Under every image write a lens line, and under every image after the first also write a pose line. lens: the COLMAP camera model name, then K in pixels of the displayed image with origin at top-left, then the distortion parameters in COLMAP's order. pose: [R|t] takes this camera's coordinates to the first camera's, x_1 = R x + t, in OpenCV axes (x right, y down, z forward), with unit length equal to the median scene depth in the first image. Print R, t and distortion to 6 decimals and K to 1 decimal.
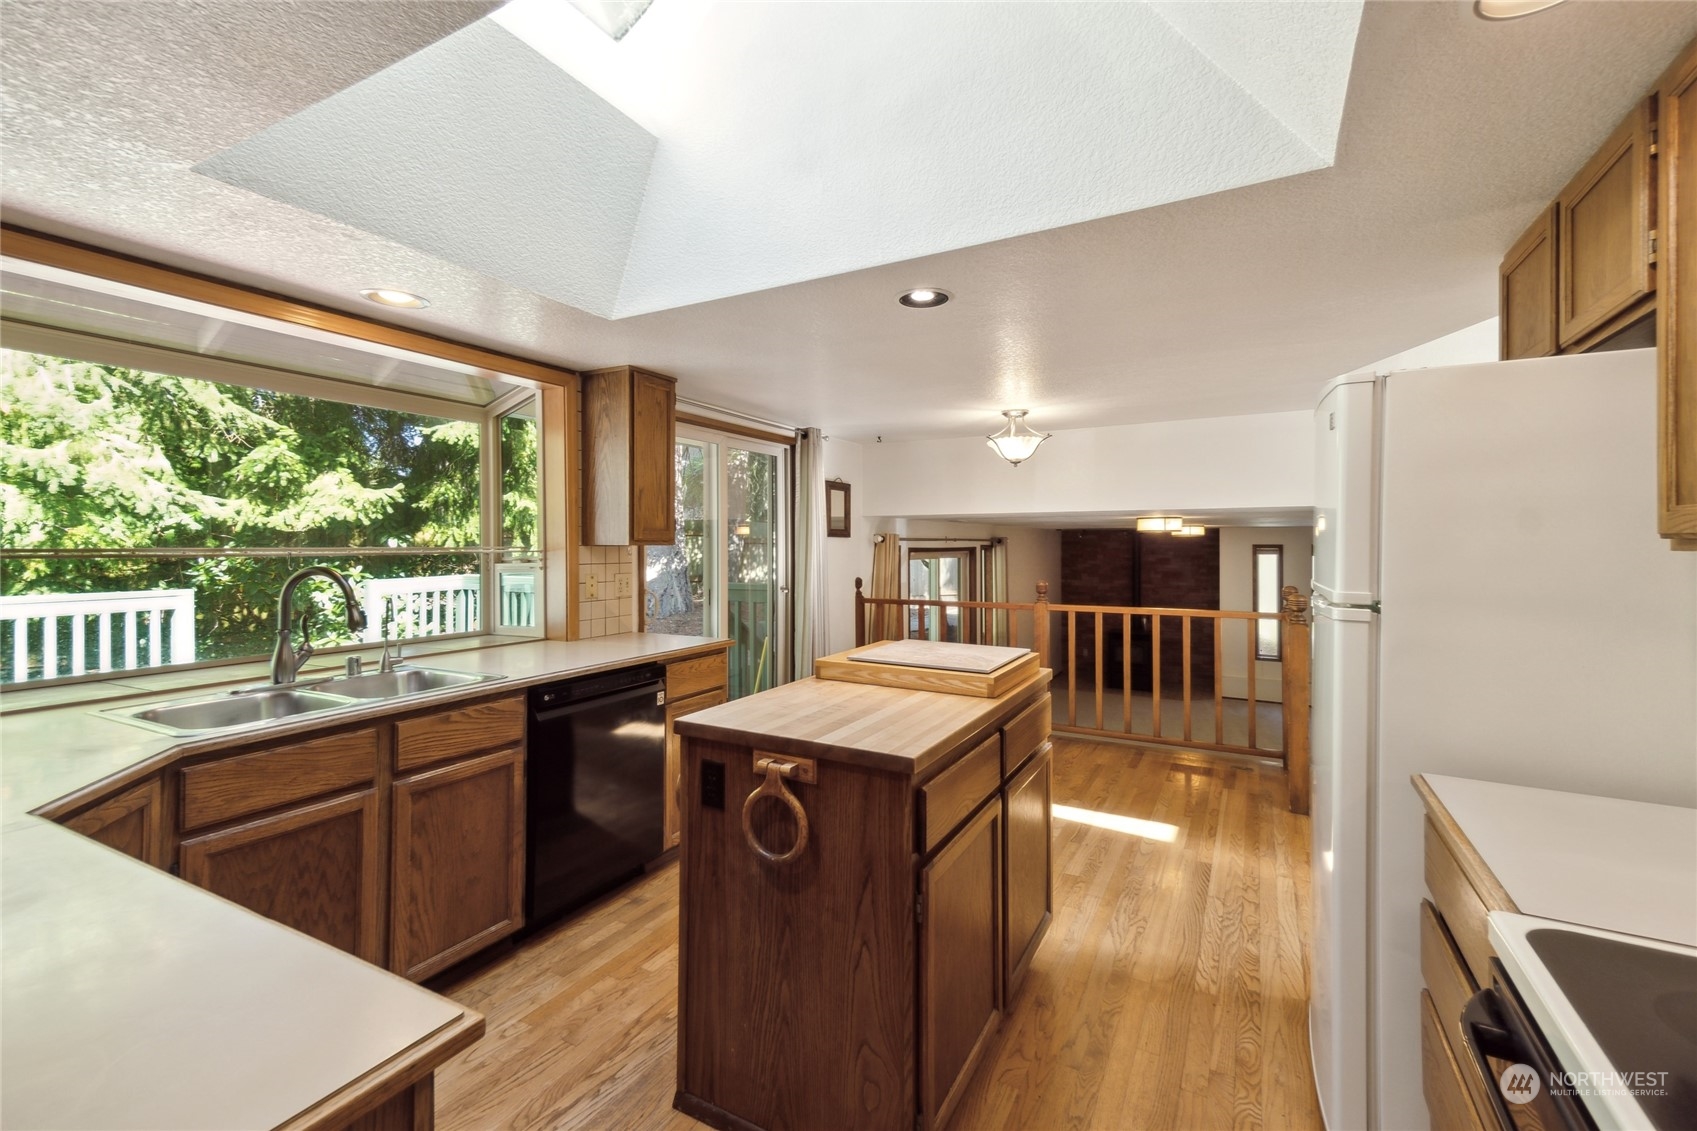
lens RADIAL K [[742.2, 0, 847.4], [0, 742.2, 554.5], [0, 0, 1]] dist [-0.003606, -0.000329]
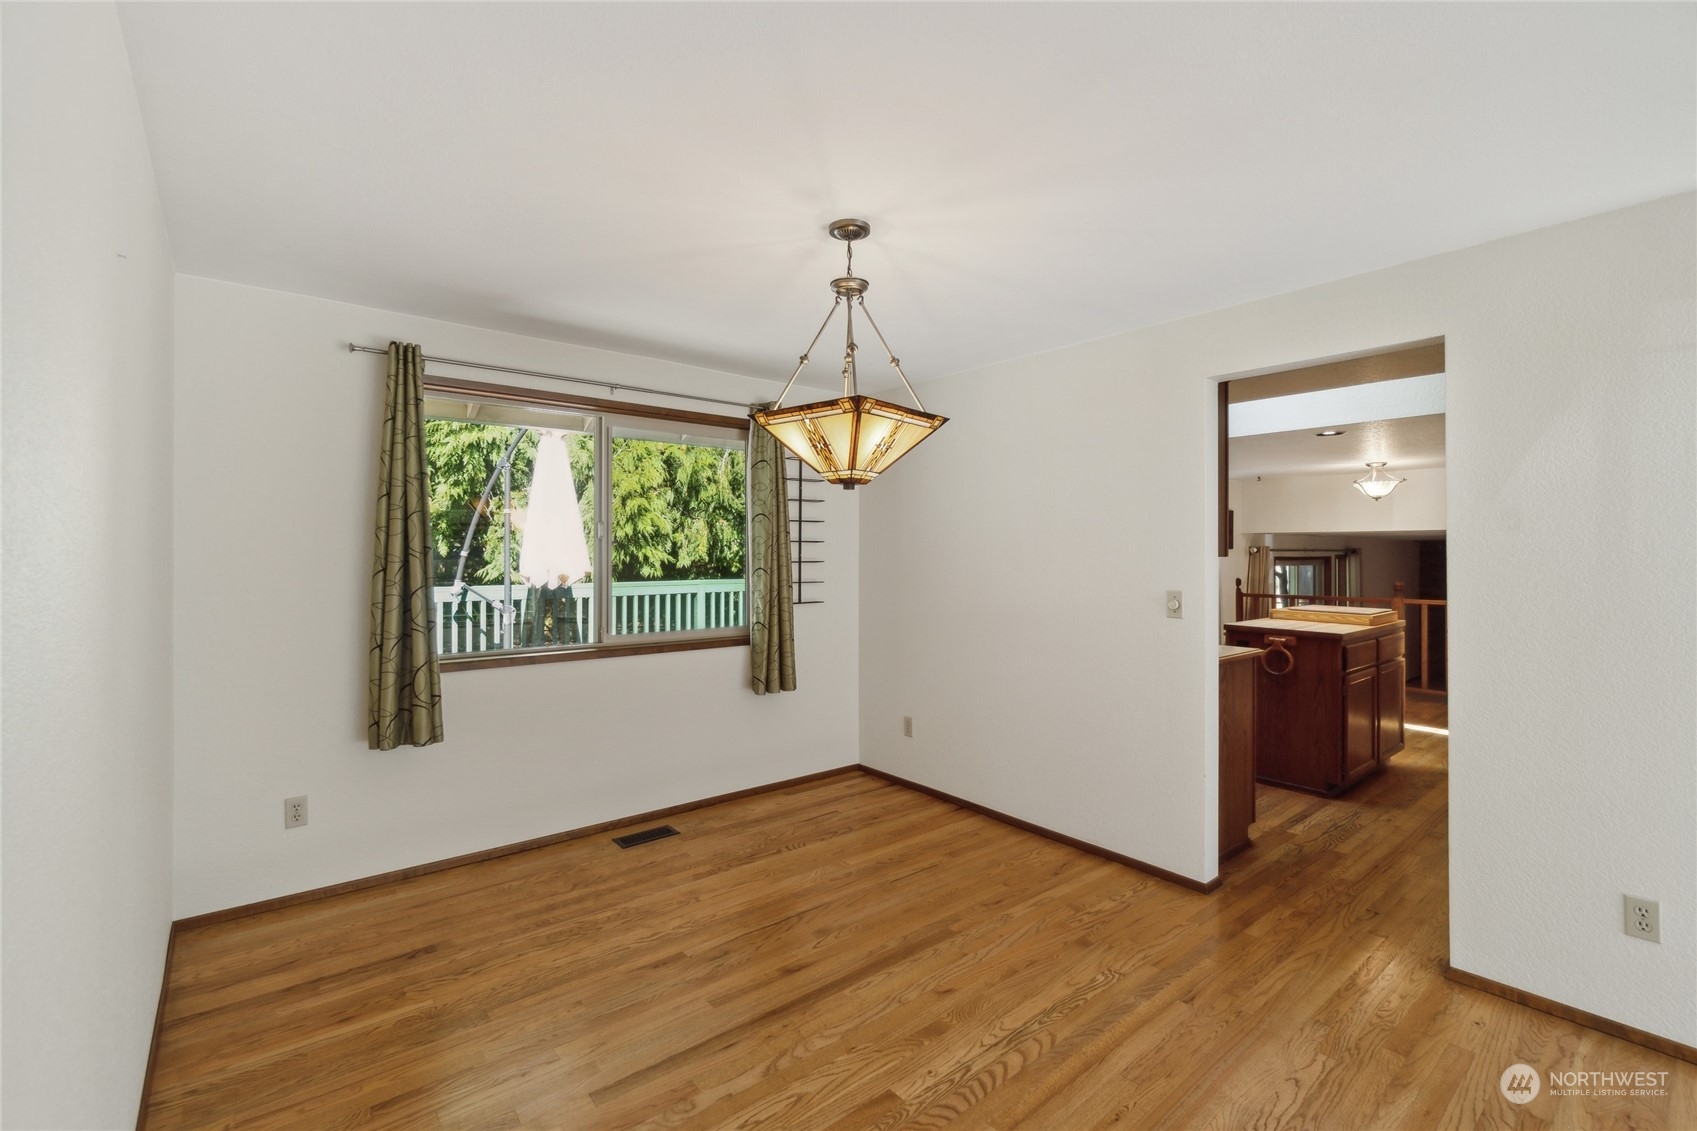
lens RADIAL K [[742.2, 0, 849.8], [0, 742.2, 555.4], [0, 0, 1]] dist [-0.003606, -0.000329]
pose [[0.928996, 0.008208, -0.369998, -0.146367], [-0.011362, 0.999915, -0.006347, 0.005821], [0.369915, 0.010100, 0.929011, -0.546857]]
